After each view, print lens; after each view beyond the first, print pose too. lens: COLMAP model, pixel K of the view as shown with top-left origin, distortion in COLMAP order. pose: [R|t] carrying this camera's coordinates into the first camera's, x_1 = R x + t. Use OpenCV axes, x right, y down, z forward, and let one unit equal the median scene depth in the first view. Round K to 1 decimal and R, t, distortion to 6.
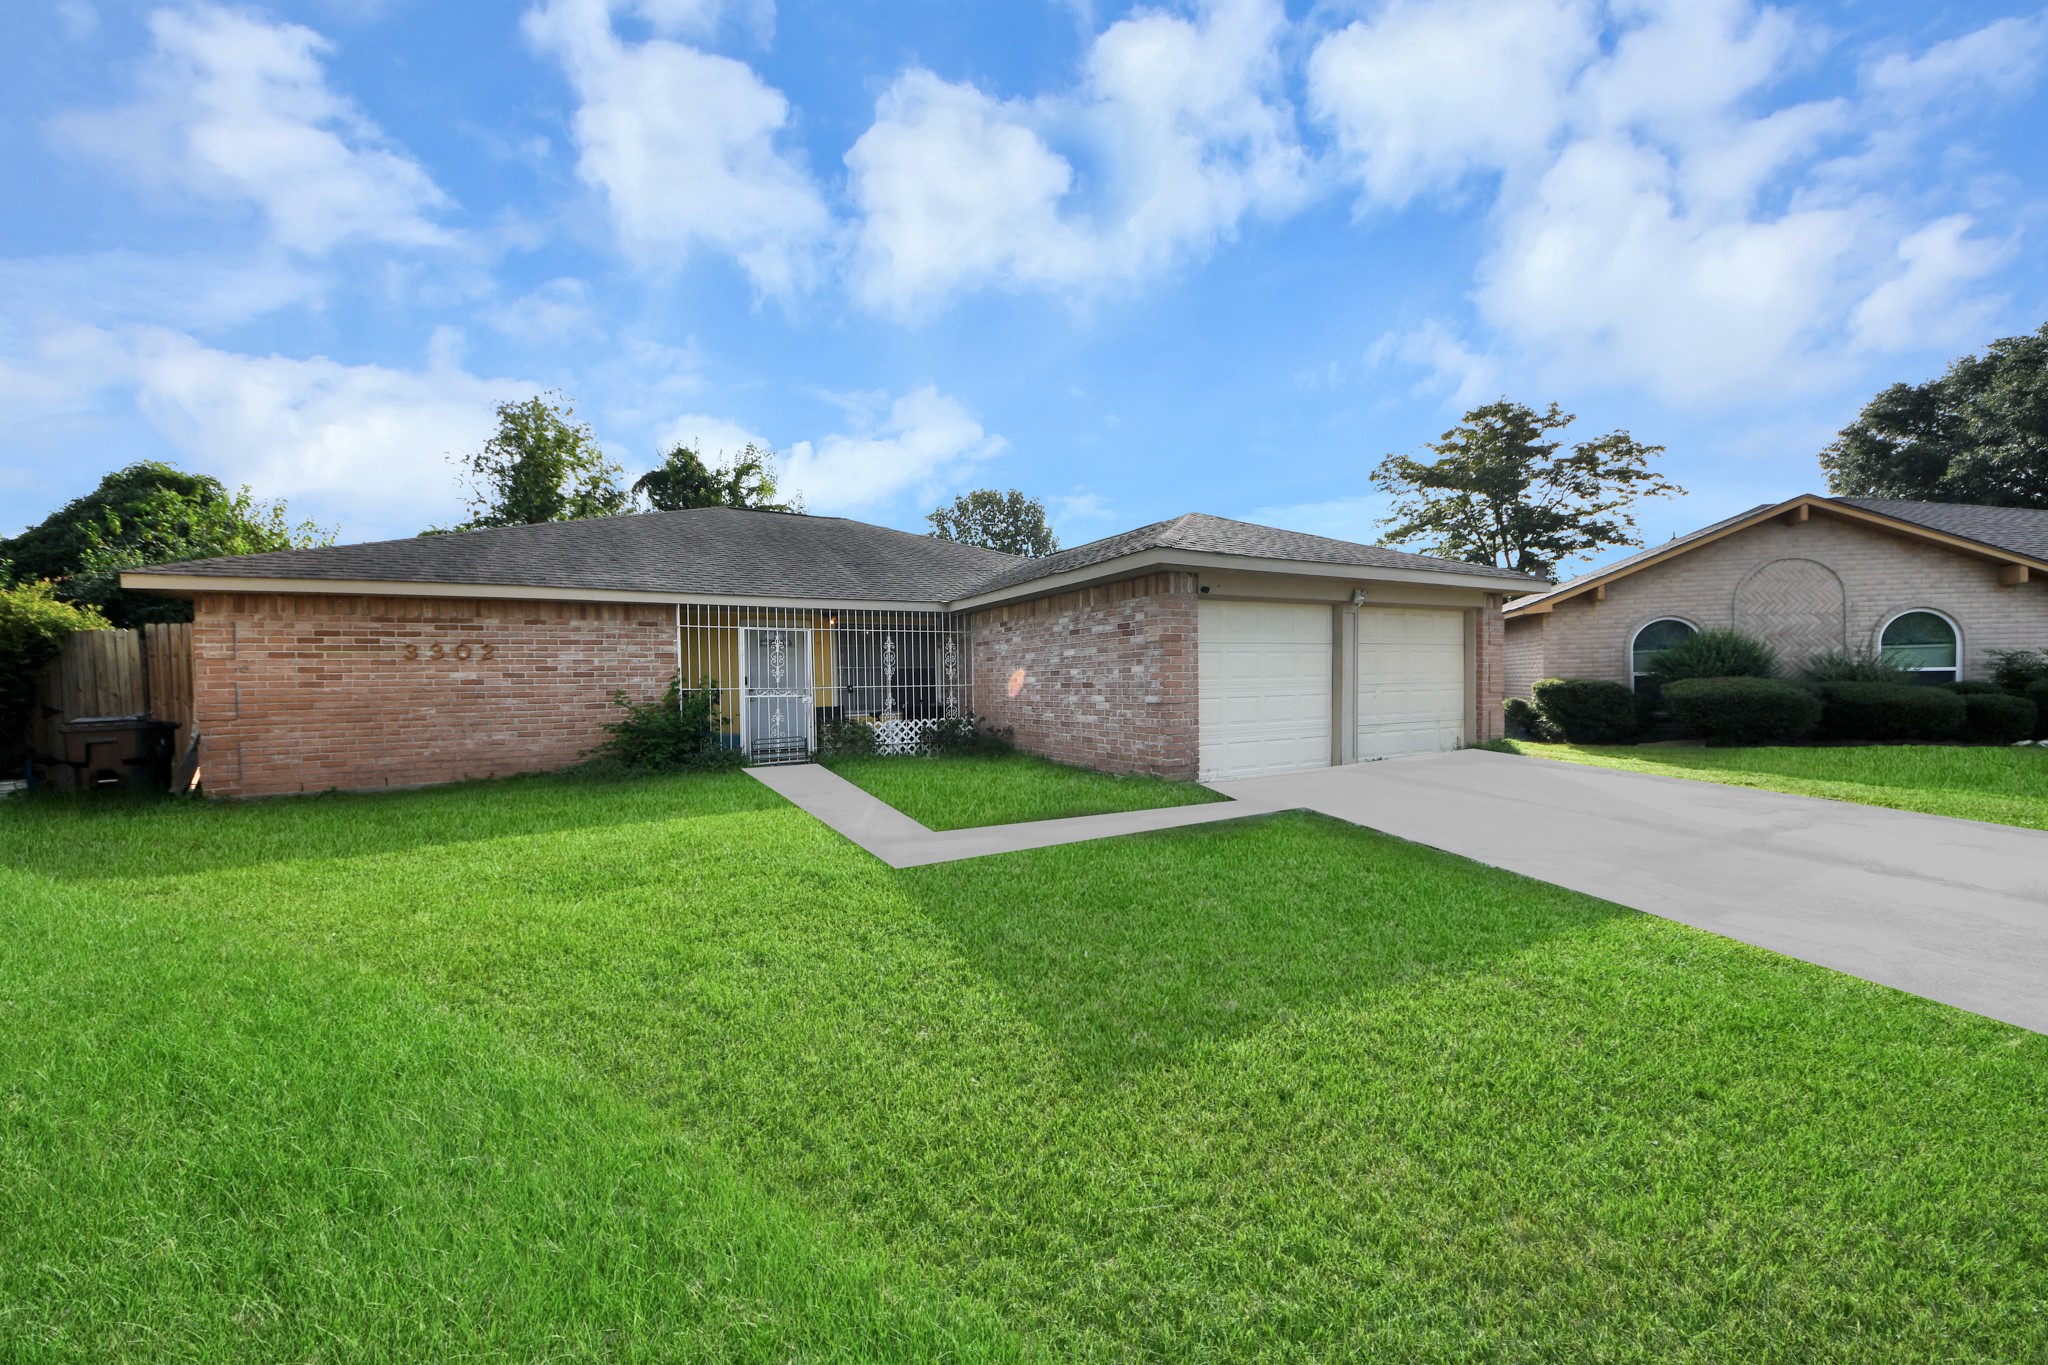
lens RADIAL K [[757.8, 0, 1025.8], [0, 757.8, 700.8], [0, 0, 1]] dist [0.034942, -0.026889]
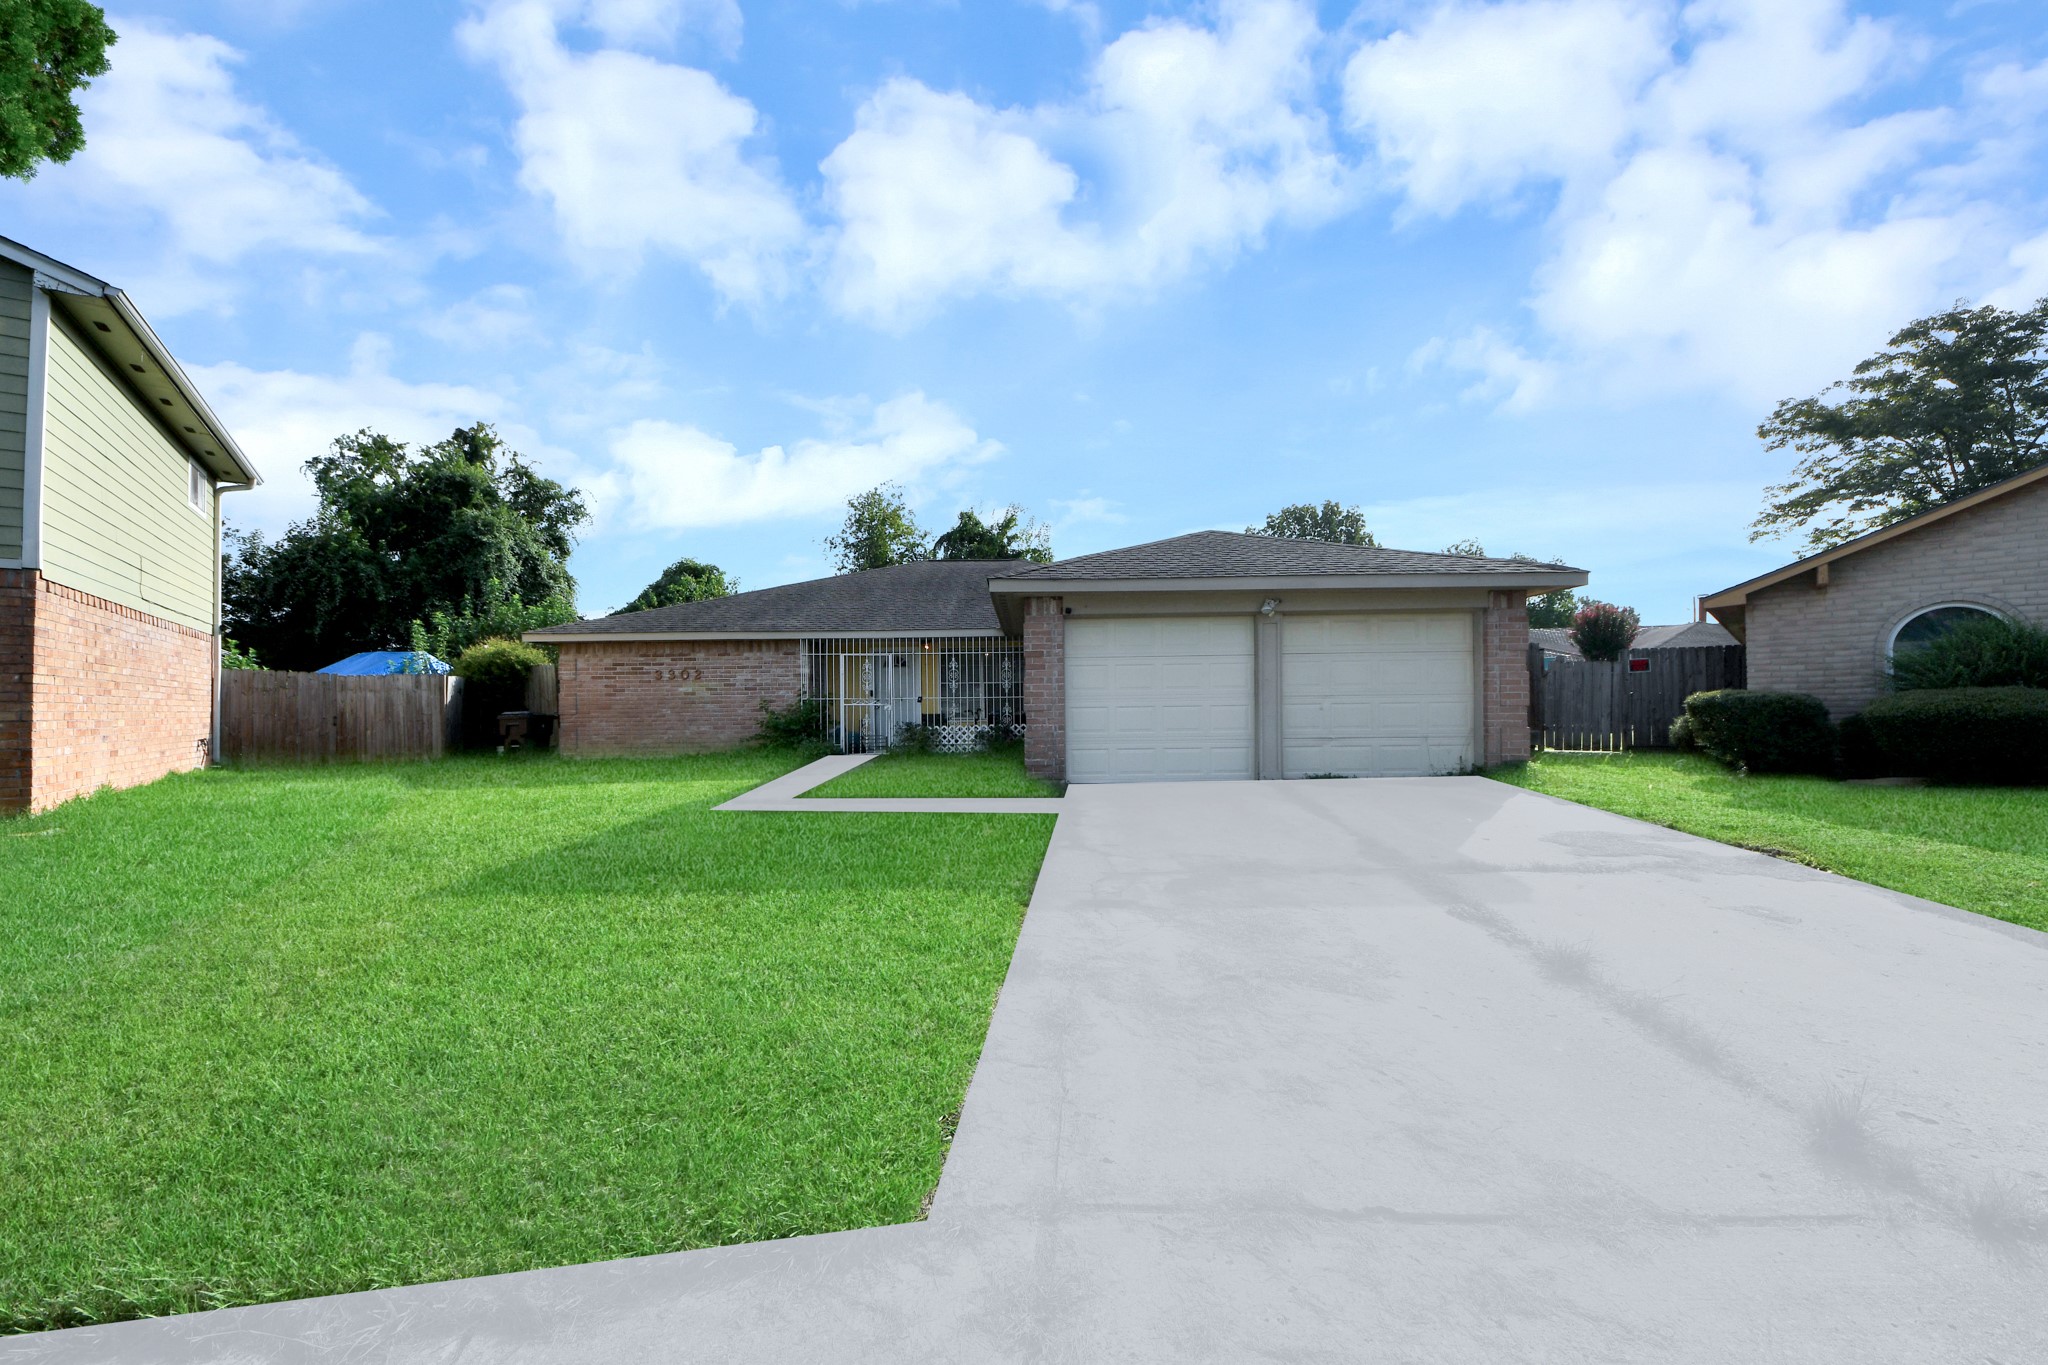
lens RADIAL K [[719.4, 0, 1027.7], [0, 719.4, 699.0], [0, 0, 1]] dist [0.038072, -0.023748]
pose [[0.875765, 0.003230, -0.482728, 0.558765], [-0.015452, 0.999653, -0.021344, 0.007020], [0.482491, 0.026151, 0.875510, 0.028237]]
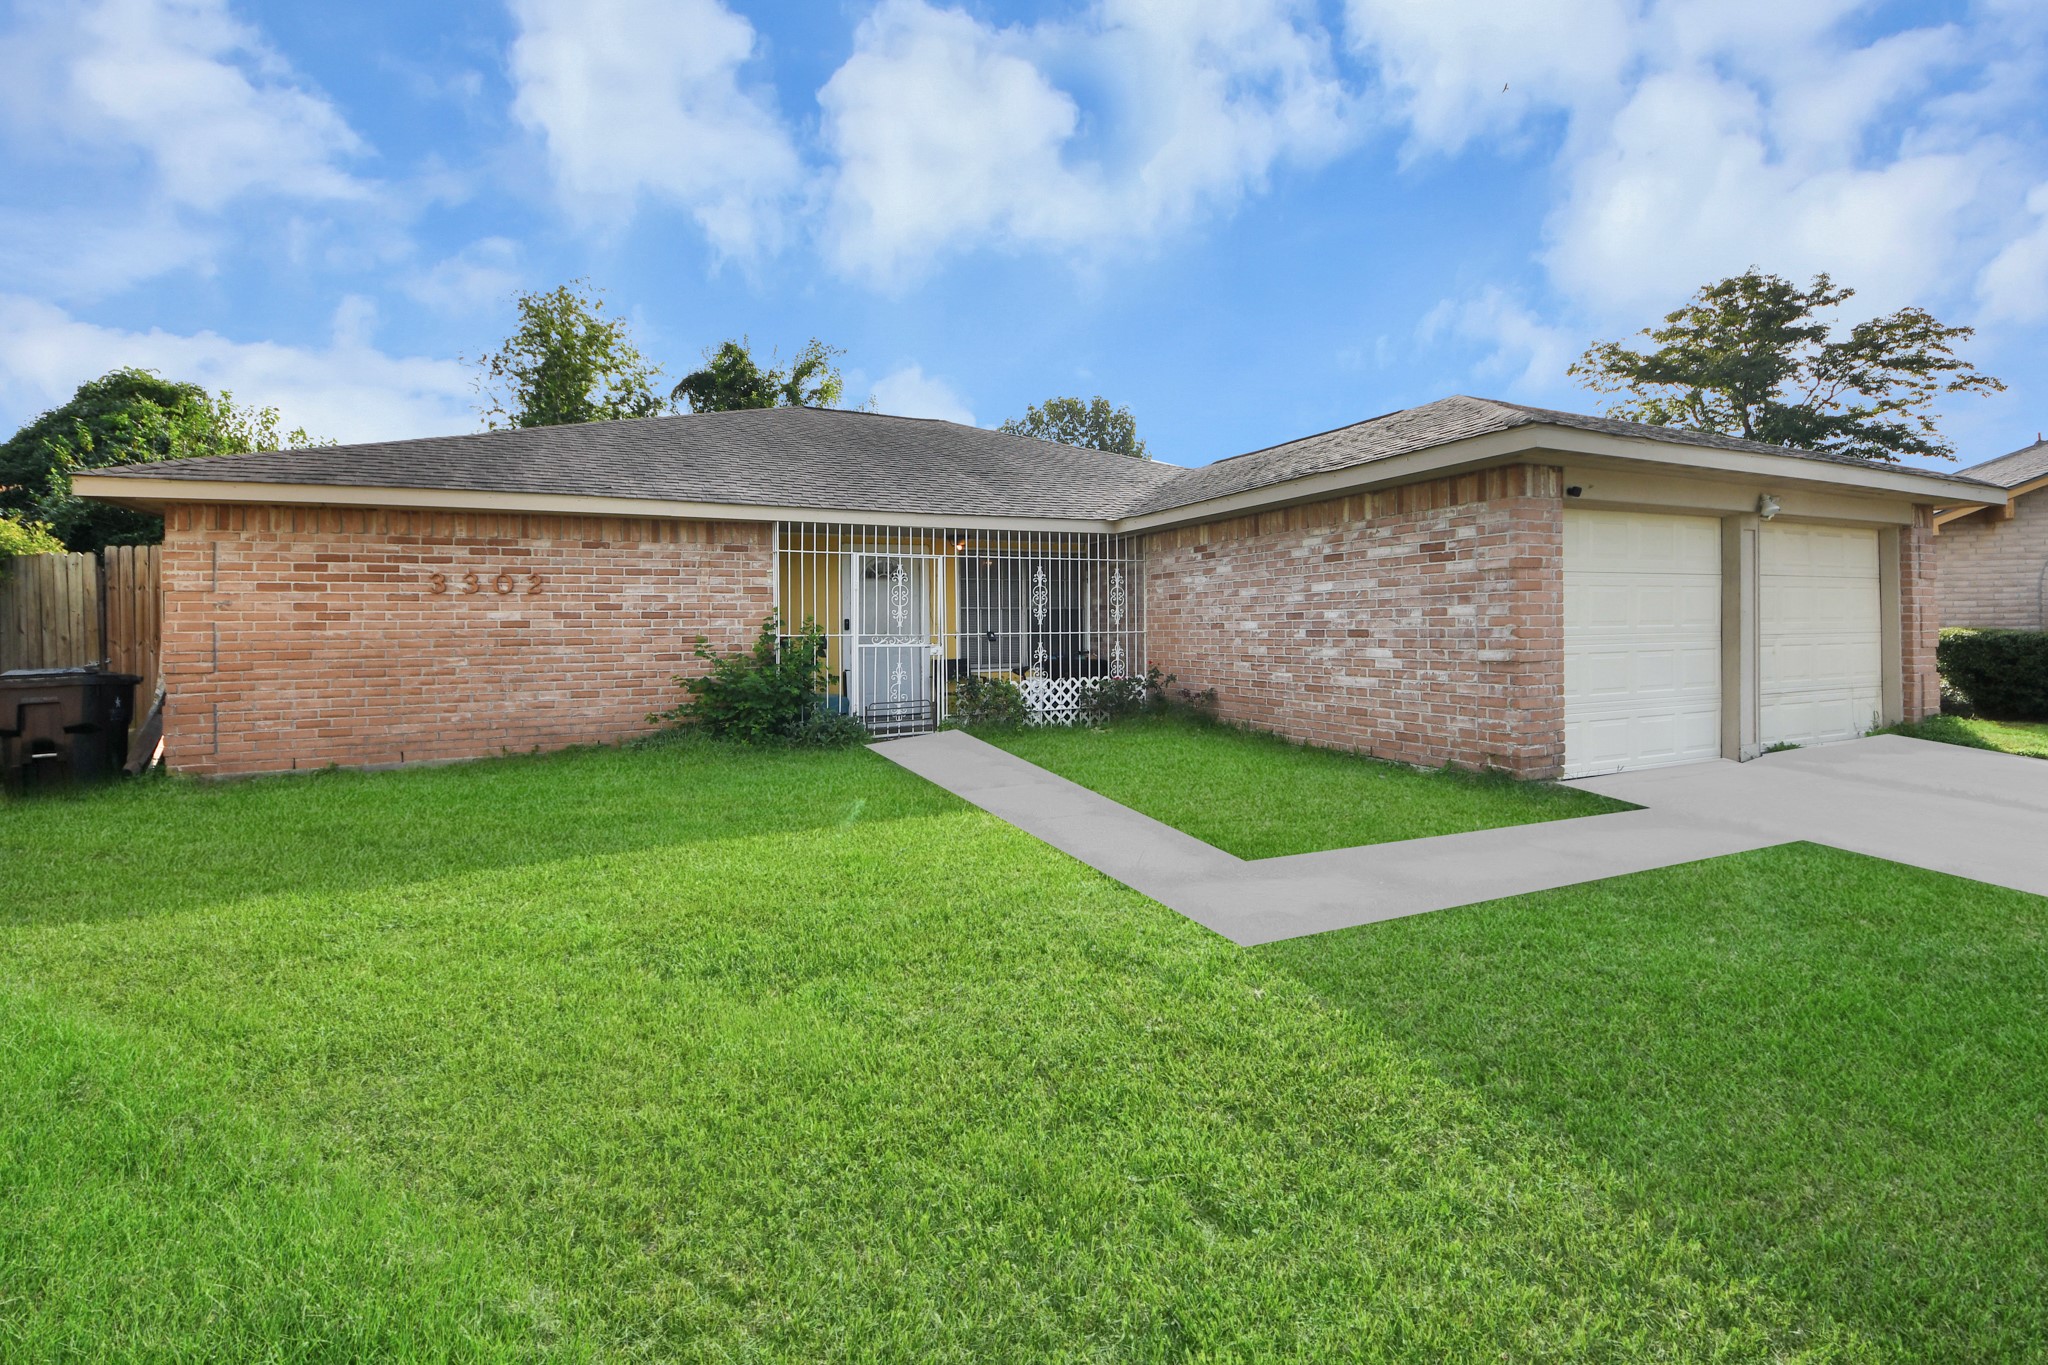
lens RADIAL K [[888.7, 0, 1028.1], [0, 888.7, 623.8], [0, 0, 1]] dist [0.036837, -0.033526]
pose [[0.997736, 0.005414, -0.067040, -0.150744], [-0.007341, 0.999566, -0.028537, -0.003434], [0.066857, 0.028965, 0.997342, 0.148133]]
